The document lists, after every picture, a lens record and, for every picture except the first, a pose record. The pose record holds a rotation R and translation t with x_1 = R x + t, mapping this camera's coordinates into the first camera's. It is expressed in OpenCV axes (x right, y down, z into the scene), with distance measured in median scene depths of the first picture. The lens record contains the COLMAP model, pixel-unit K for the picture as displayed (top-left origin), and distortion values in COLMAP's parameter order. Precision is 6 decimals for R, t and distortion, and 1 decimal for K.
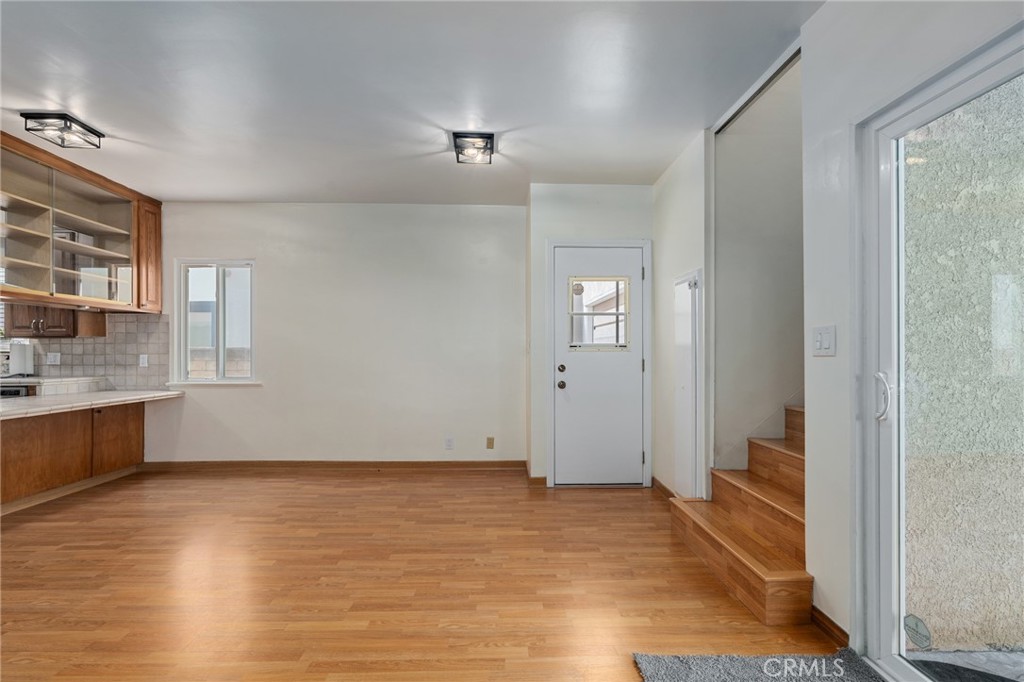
lens RADIAL K [[462.3, 0, 511.7], [0, 462.3, 349.6], [0, 0, 1]] dist [0.002234, 0.000645]
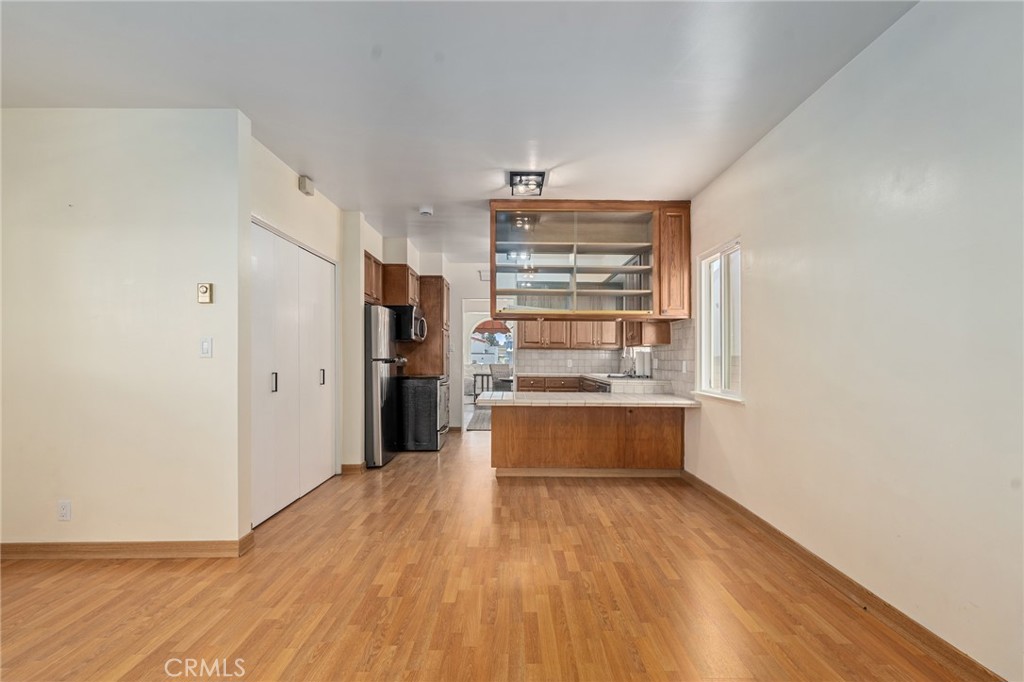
lens RADIAL K [[459.9, 0, 513.6], [0, 459.9, 356.0], [0, 0, 1]] dist [-0.000163, 0.000365]
pose [[-0.017539, -0.002515, -0.999843, 0.230168], [-0.000119, 0.999997, -0.002514, 0.003547], [0.999846, 0.000075, -0.017539, 0.772010]]
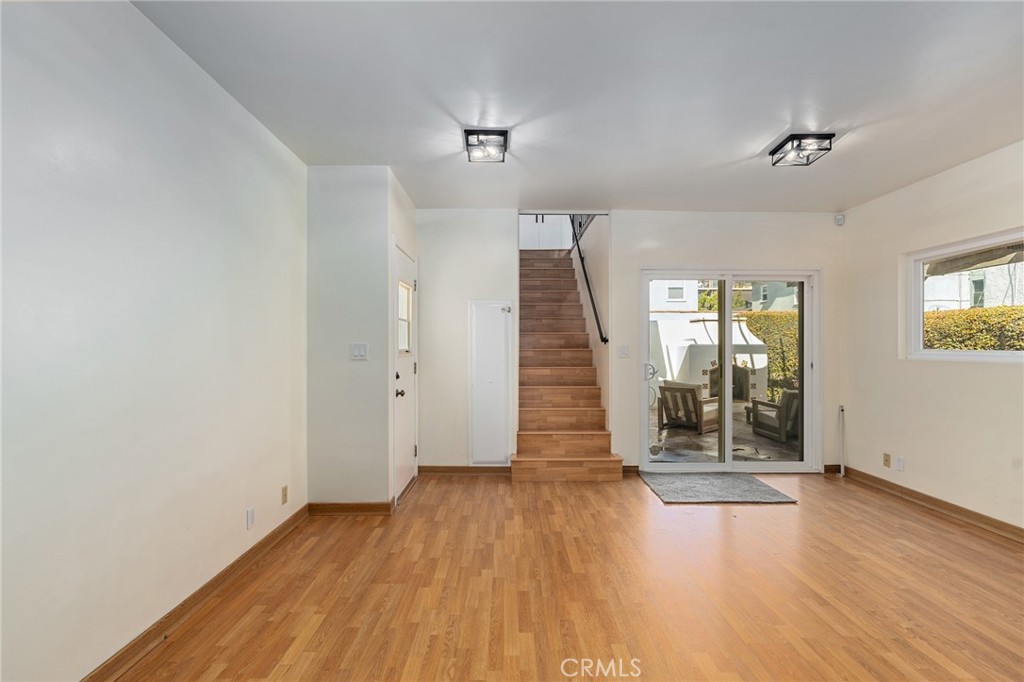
lens RADIAL K [[460.1, 0, 515.5], [0, 460.1, 342.8], [0, 0, 1]] dist [-0.000608, 0.000470]
pose [[0.005169, 0.007538, 0.999958, -0.867212], [-0.002594, 0.999968, -0.007524, -0.021083], [-0.999983, -0.002555, 0.005188, 0.792481]]
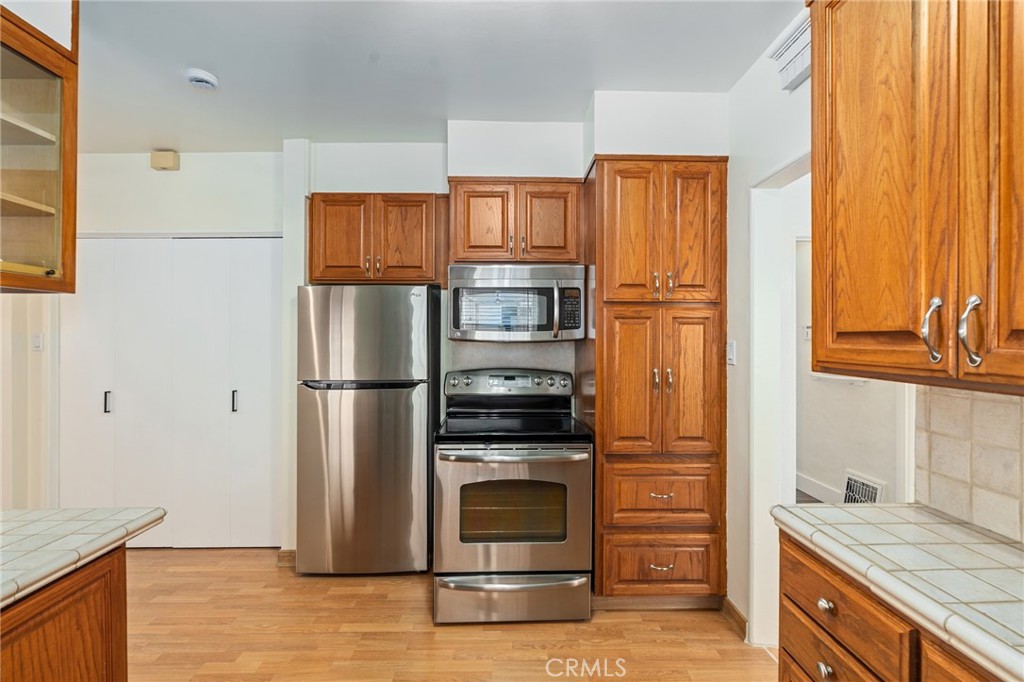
lens RADIAL K [[450.8, 0, 511.3], [0, 450.8, 338.8], [0, 0, 1]] dist [-0.002564, 0.000128]
pose [[-0.999952, 0.003088, 0.009336, -1.356924], [0.003040, 0.999982, -0.005123, -0.052345], [-0.009351, -0.005094, -0.999943, 1.076137]]
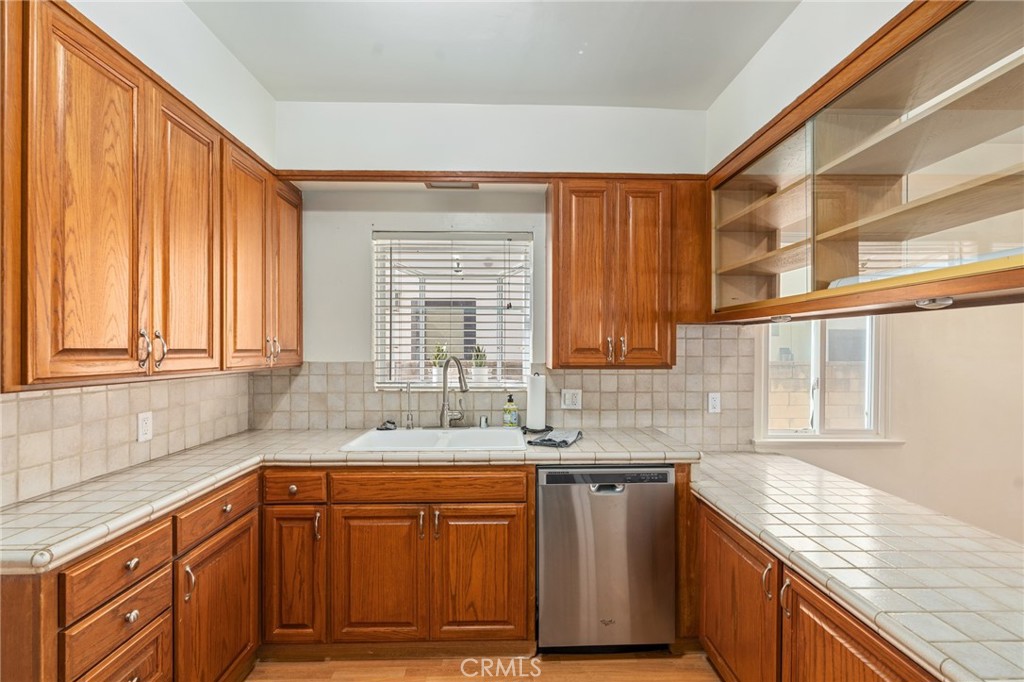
lens RADIAL K [[462.3, 0, 511.7], [0, 462.3, 349.6], [0, 0, 1]] dist [0.002234, 0.000645]
pose [[0.999989, 0.003620, 0.002980, -1.258549], [-0.003660, 0.999902, 0.013513, -0.062275], [-0.002931, -0.013524, 0.999904, 0.471341]]
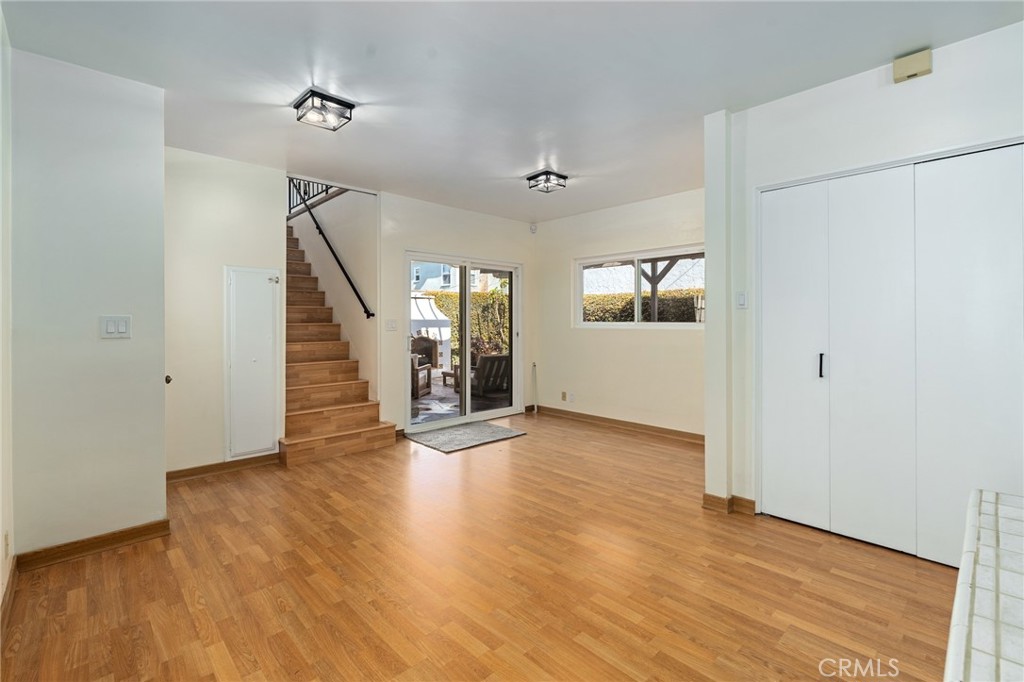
lens RADIAL K [[457.7, 0, 518.4], [0, 457.7, 319.8], [0, 0, 1]] dist [0.000857, 0.000127]
pose [[-0.677874, 0.003946, 0.735168, -0.851130], [0.001121, 0.999990, -0.004335, -0.016763], [-0.735177, -0.002115, -0.677871, 1.127644]]
